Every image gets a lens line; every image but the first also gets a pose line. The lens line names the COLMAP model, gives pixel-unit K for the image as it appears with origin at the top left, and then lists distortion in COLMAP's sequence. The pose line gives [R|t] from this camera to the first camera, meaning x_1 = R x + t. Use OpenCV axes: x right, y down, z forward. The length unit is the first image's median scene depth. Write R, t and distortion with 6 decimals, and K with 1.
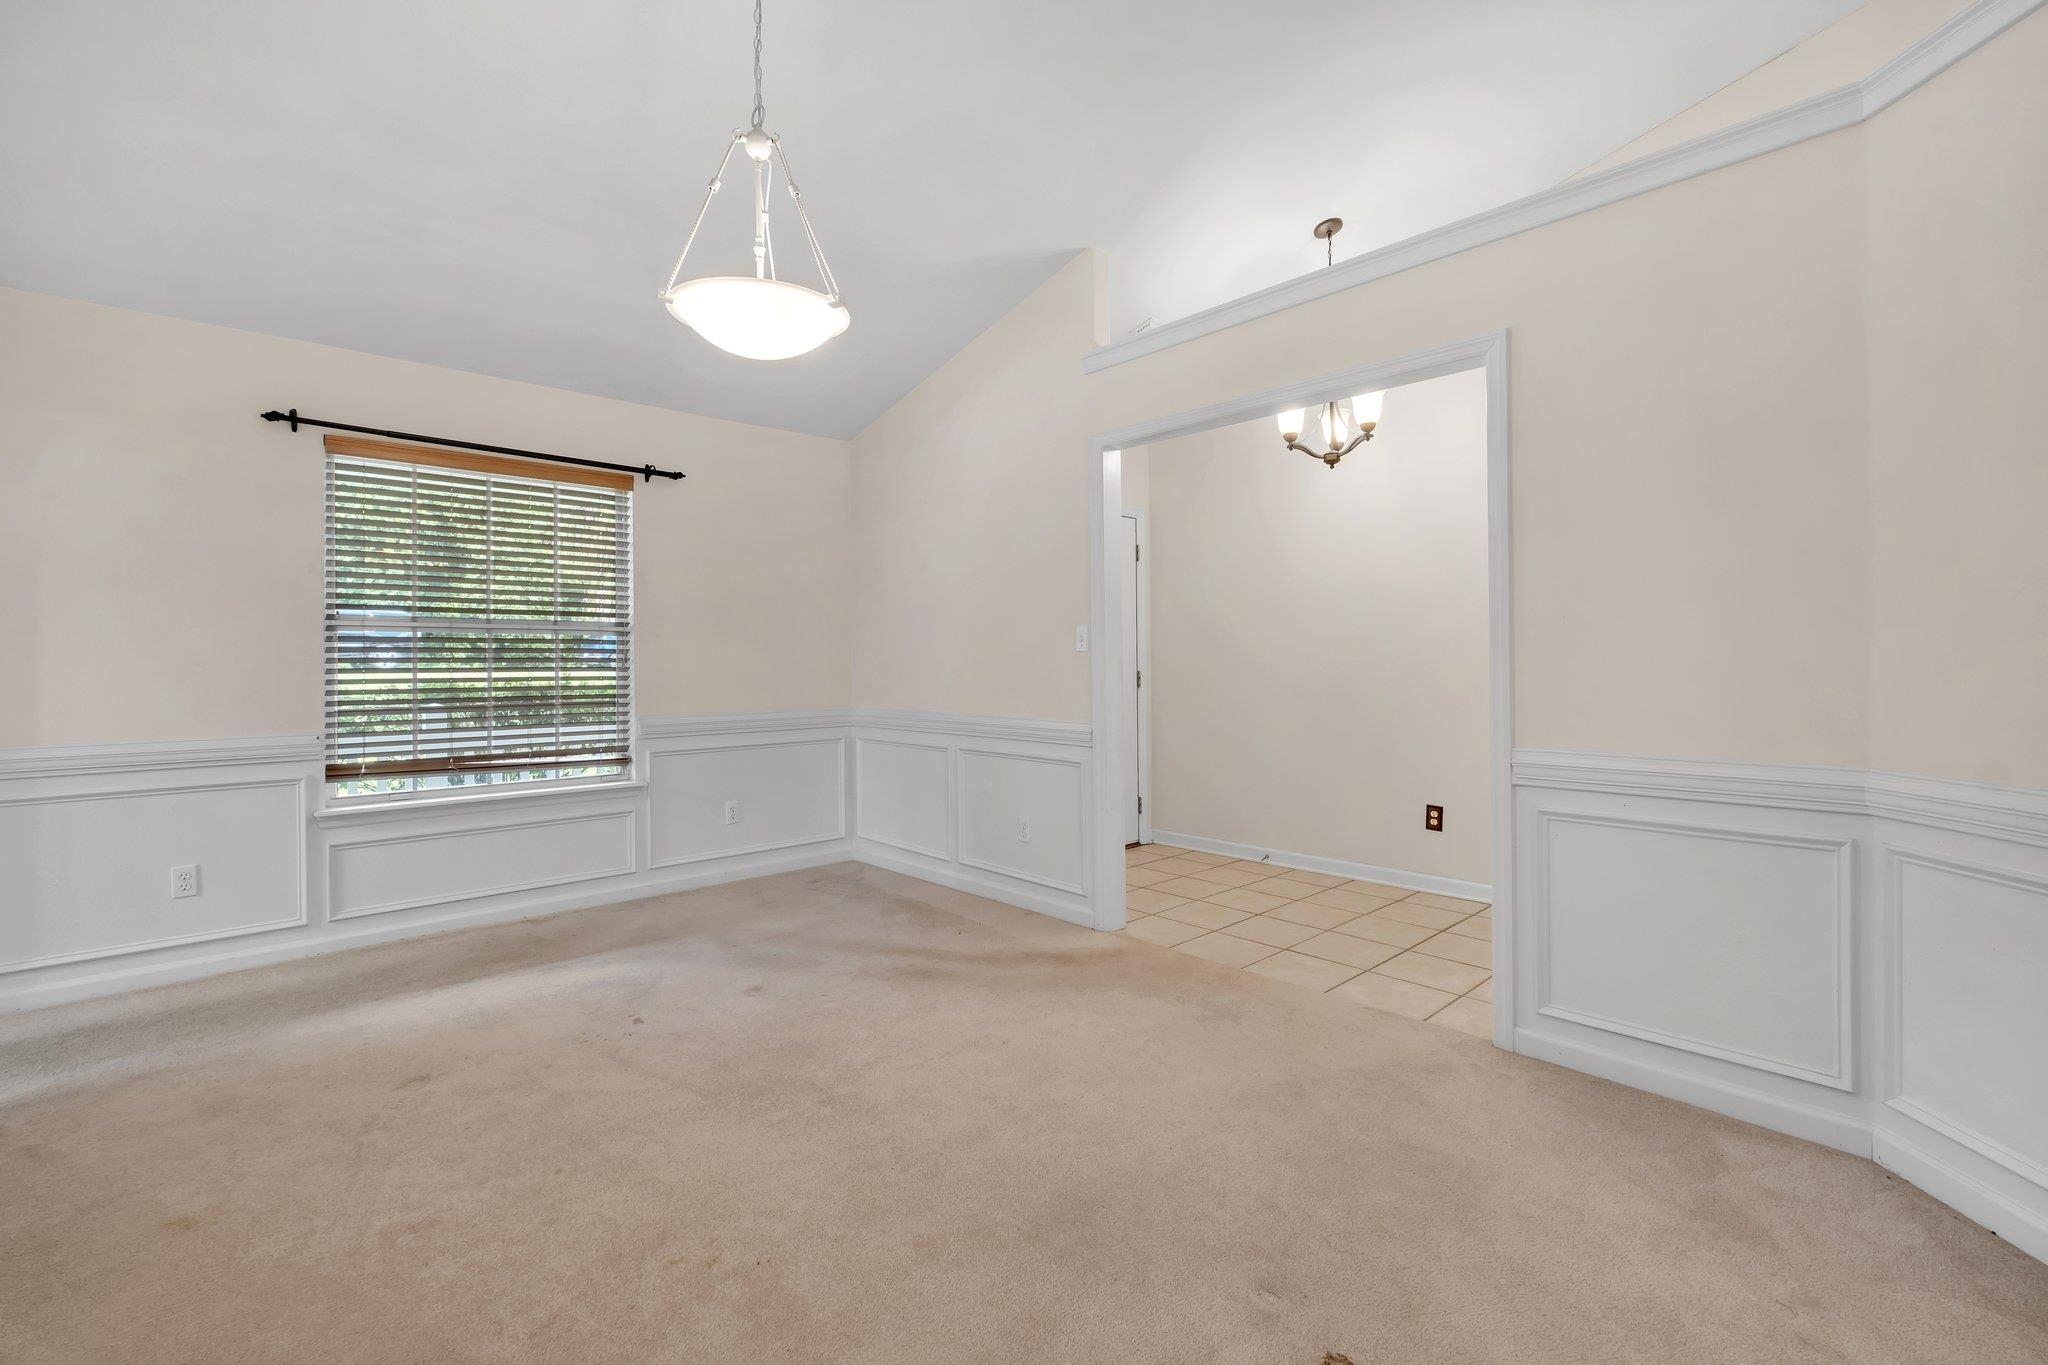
lens RADIAL K [[886.9, 0, 1028.9], [0, 886.9, 654.5], [0, 0, 1]] dist [-0.009085, -0.000285]
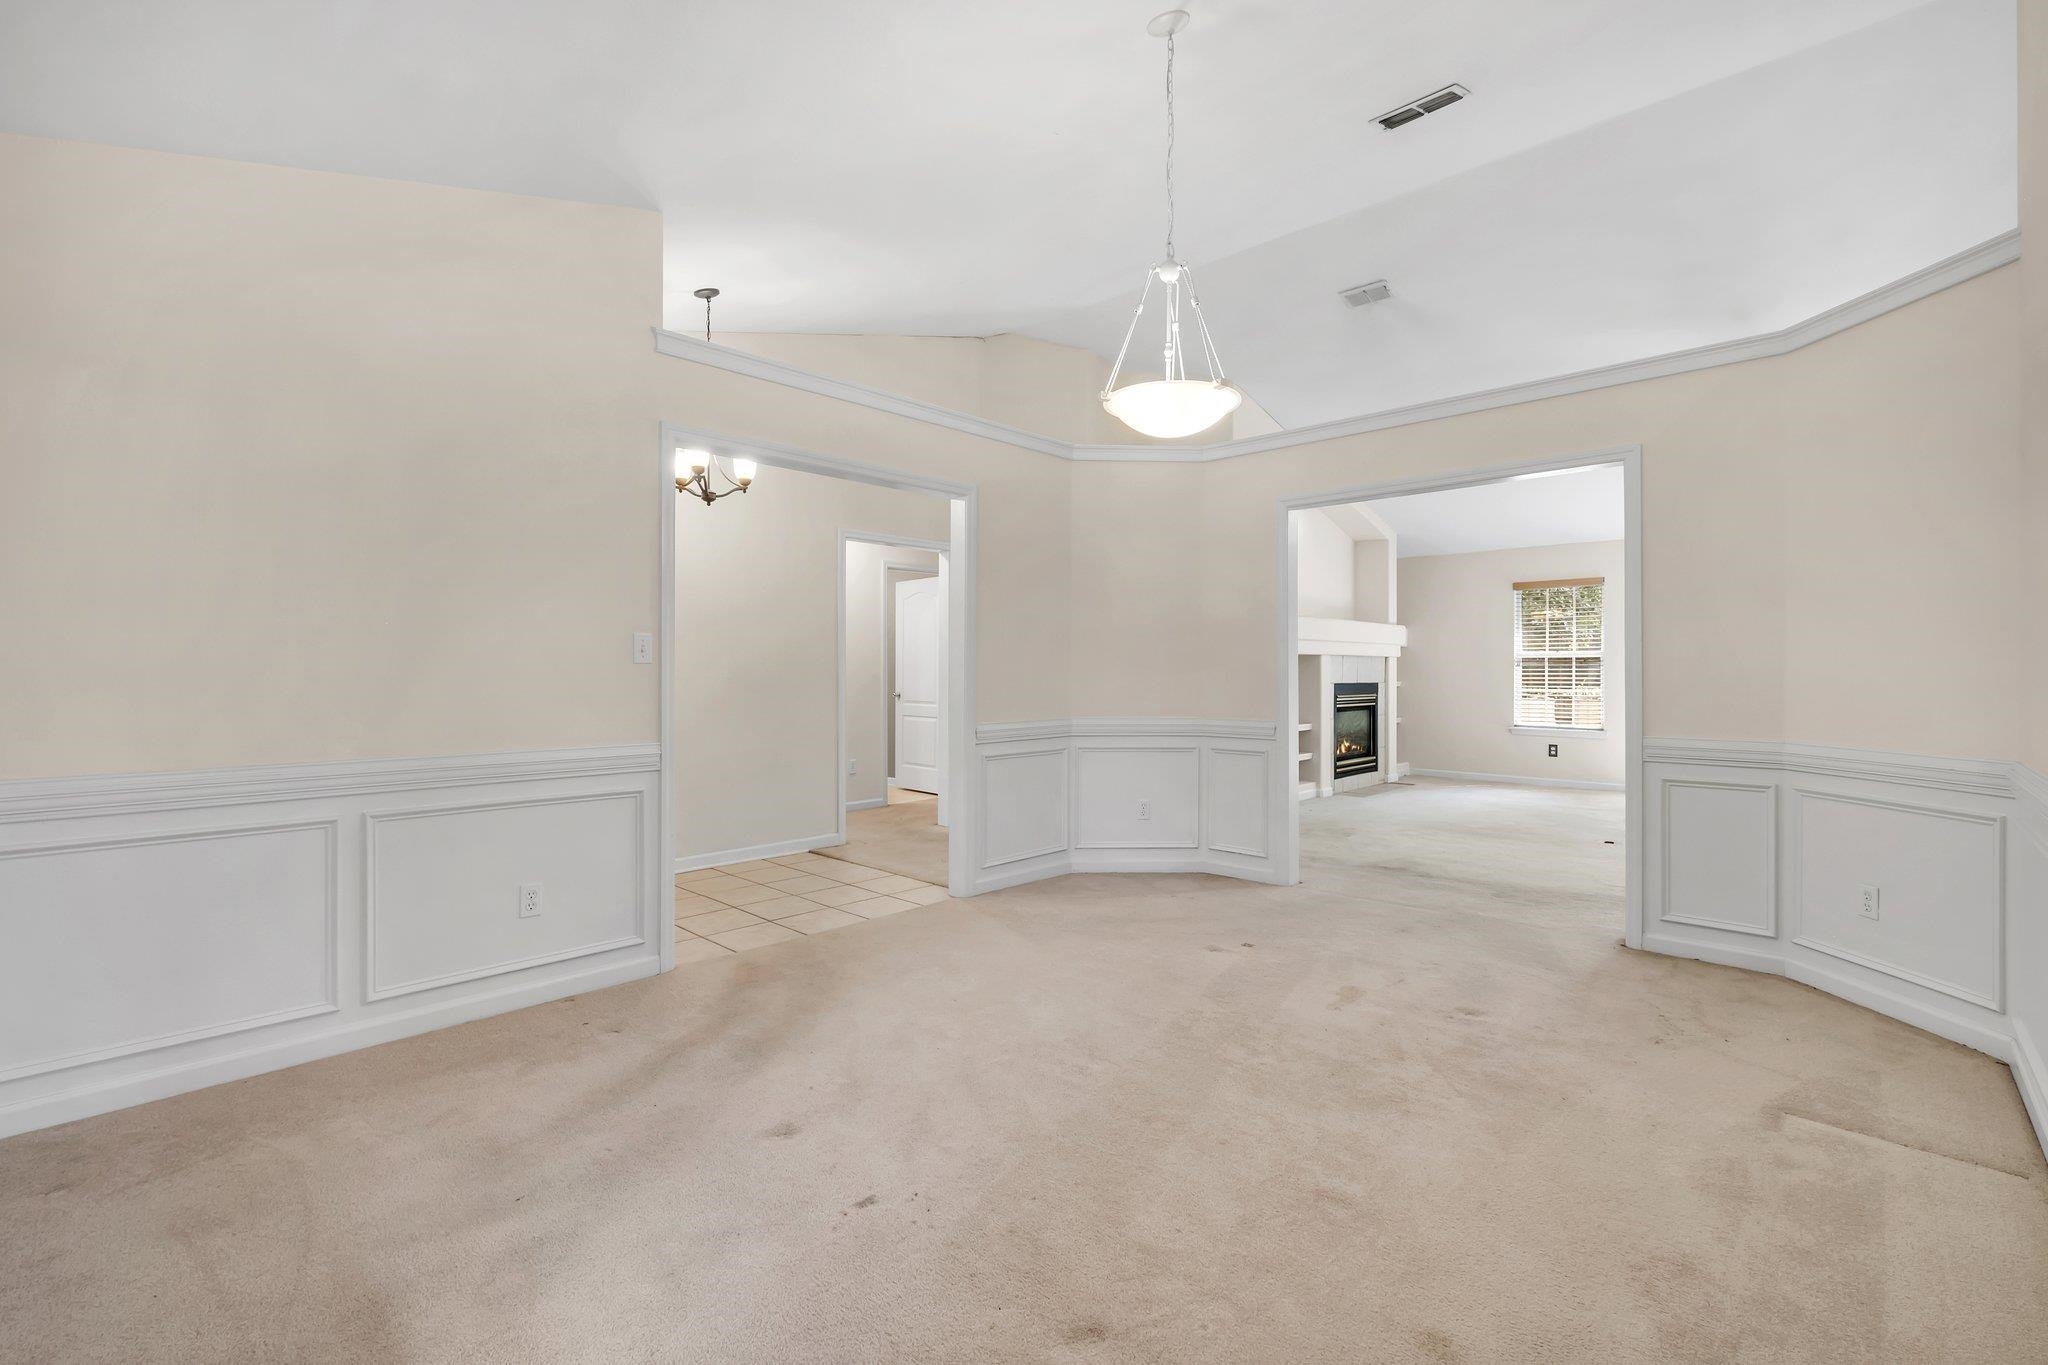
lens RADIAL K [[886.9, 0, 1028.9], [0, 886.9, 654.5], [0, 0, 1]] dist [-0.009085, -0.000285]
pose [[-0.058663, 0.022341, 0.998028, -0.924277], [-0.007820, 0.999709, -0.022838, 0.005003], [-0.998247, -0.009144, -0.058472, 0.744081]]
